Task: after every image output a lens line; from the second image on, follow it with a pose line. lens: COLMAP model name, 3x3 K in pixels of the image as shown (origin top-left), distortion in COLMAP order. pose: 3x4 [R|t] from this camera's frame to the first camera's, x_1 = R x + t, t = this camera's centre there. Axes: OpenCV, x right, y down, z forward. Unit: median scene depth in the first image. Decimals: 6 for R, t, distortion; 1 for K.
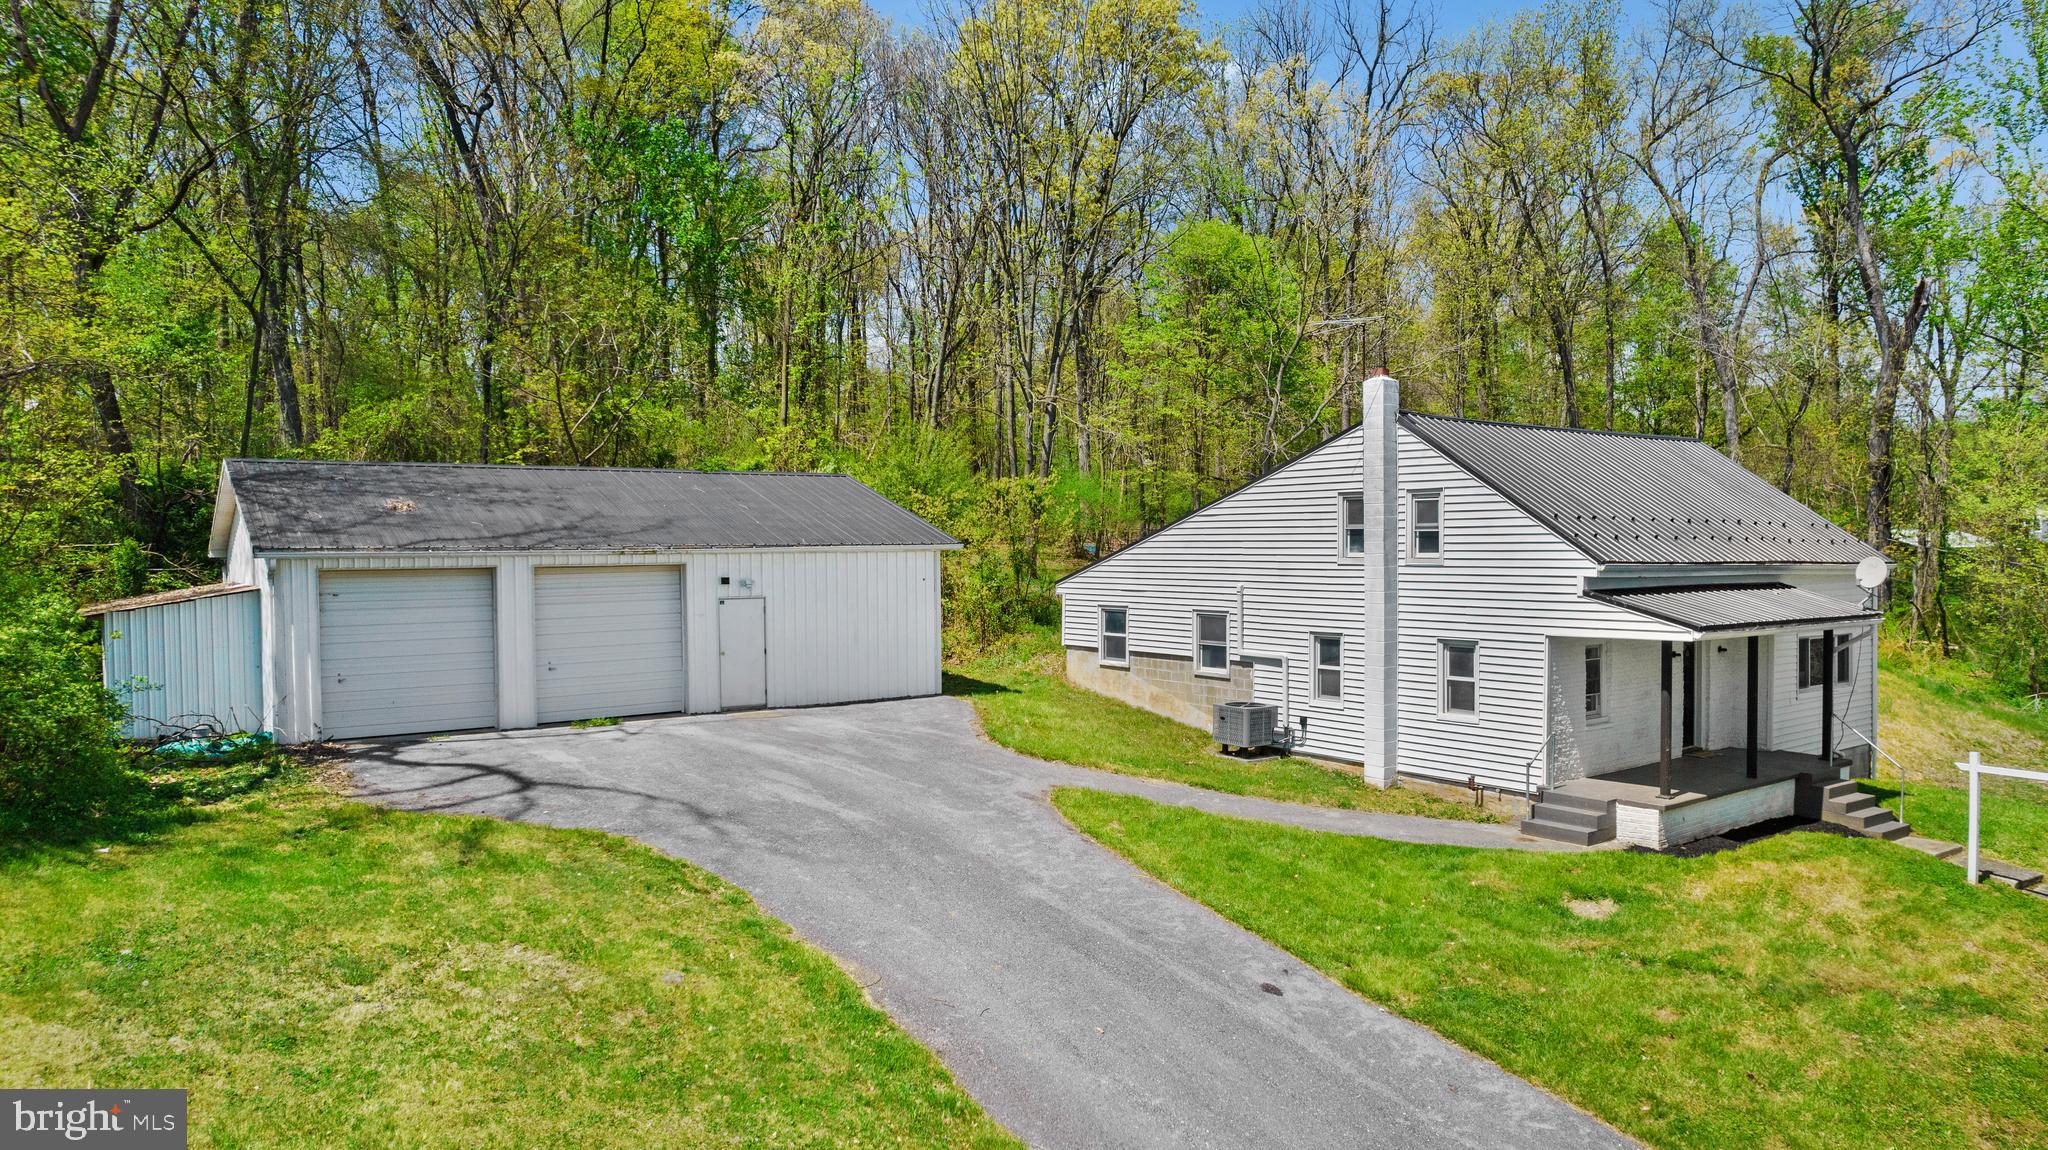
lens RADIAL K [[1302.9, 0, 1024.0], [0, 1302.9, 575.0], [0, 0, 1]] dist [-0.040596, 0.000502]
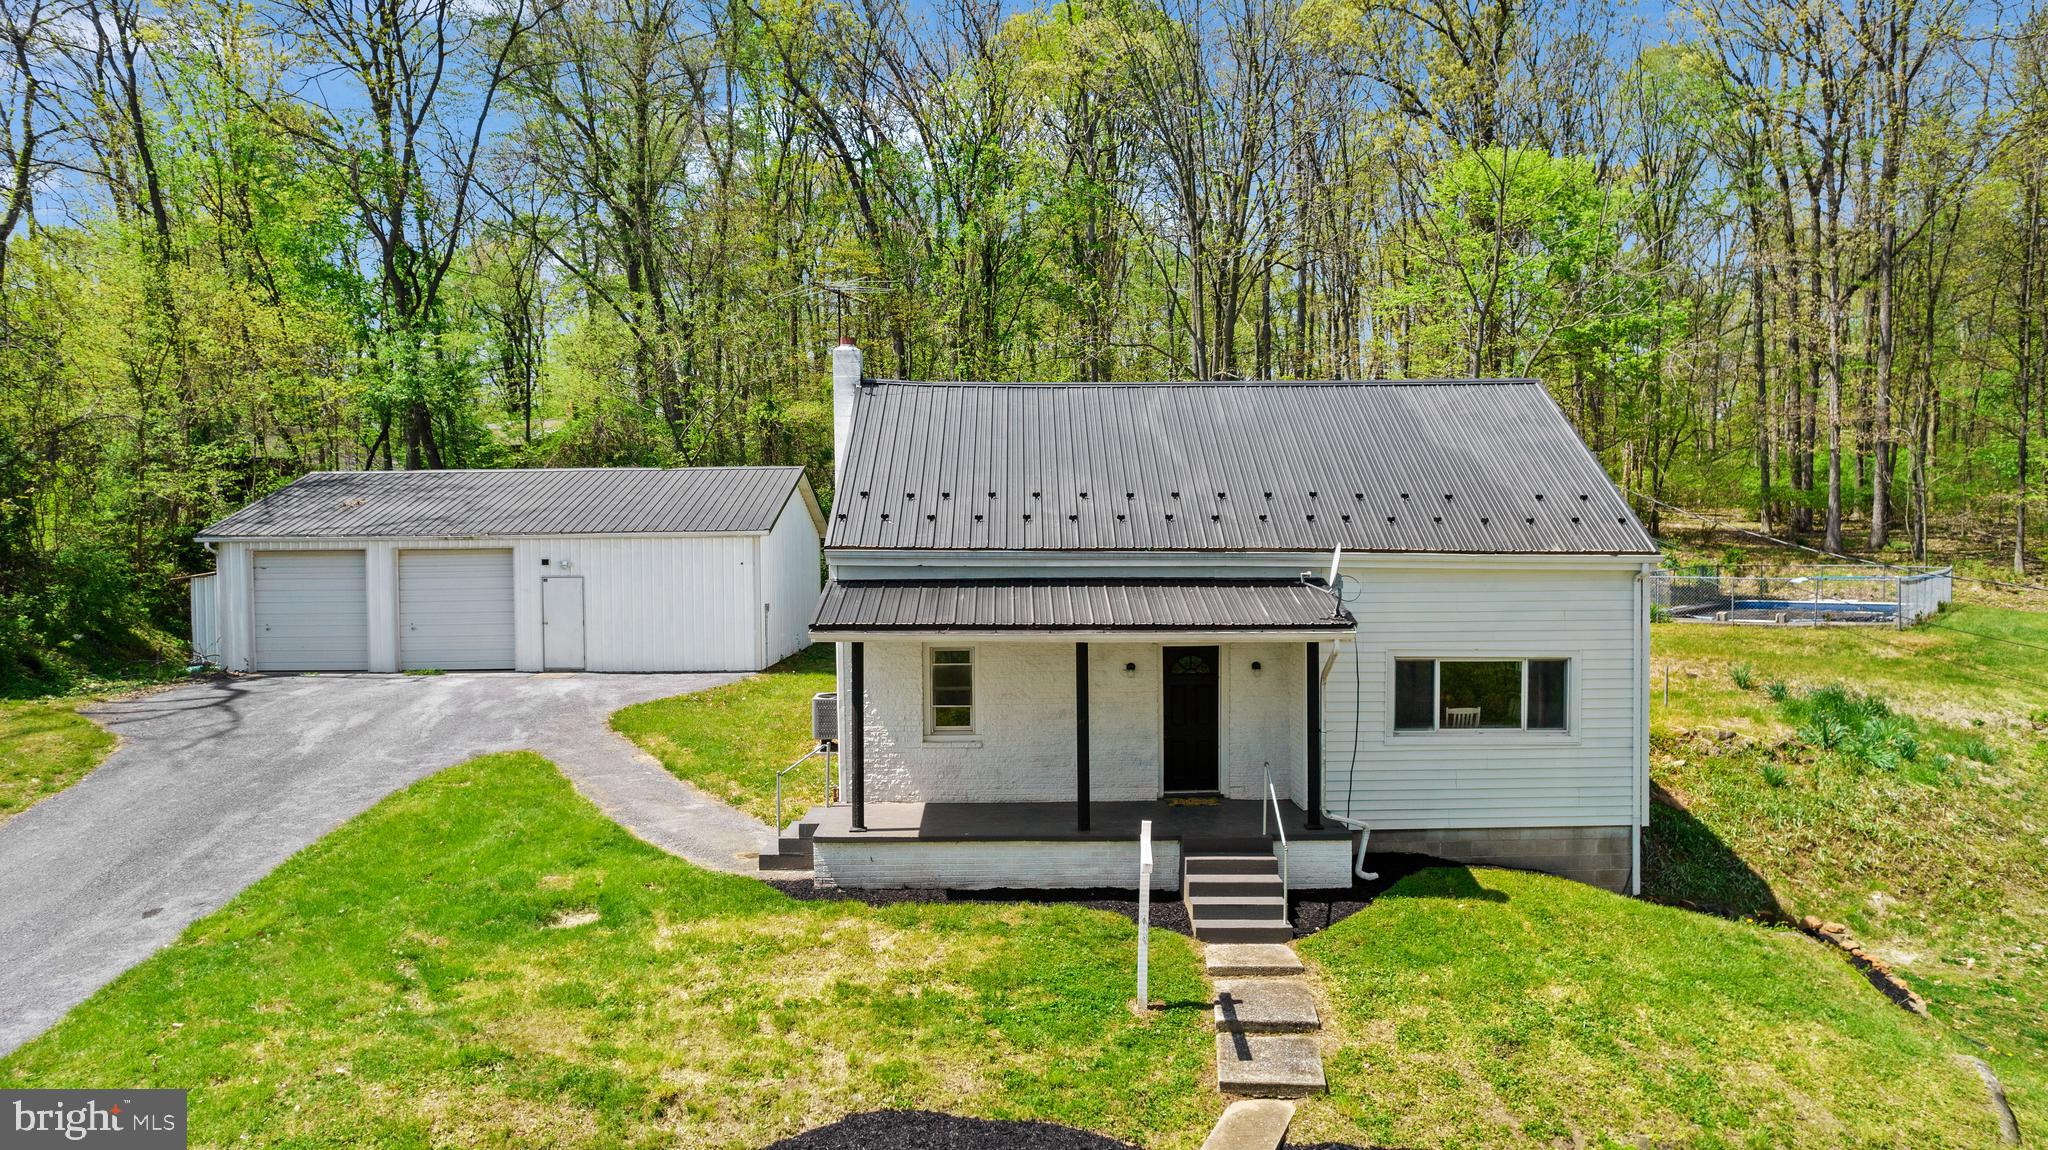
lens RADIAL K [[1302.9, 0, 1024.0], [0, 1302.9, 575.0], [0, 0, 1]] dist [-0.040596, 0.000502]
pose [[0.821418, 0.015091, -0.570128, 0.810256], [-0.008944, 0.999868, 0.013579, -0.003732], [0.570257, -0.006055, 0.821444, 0.278986]]
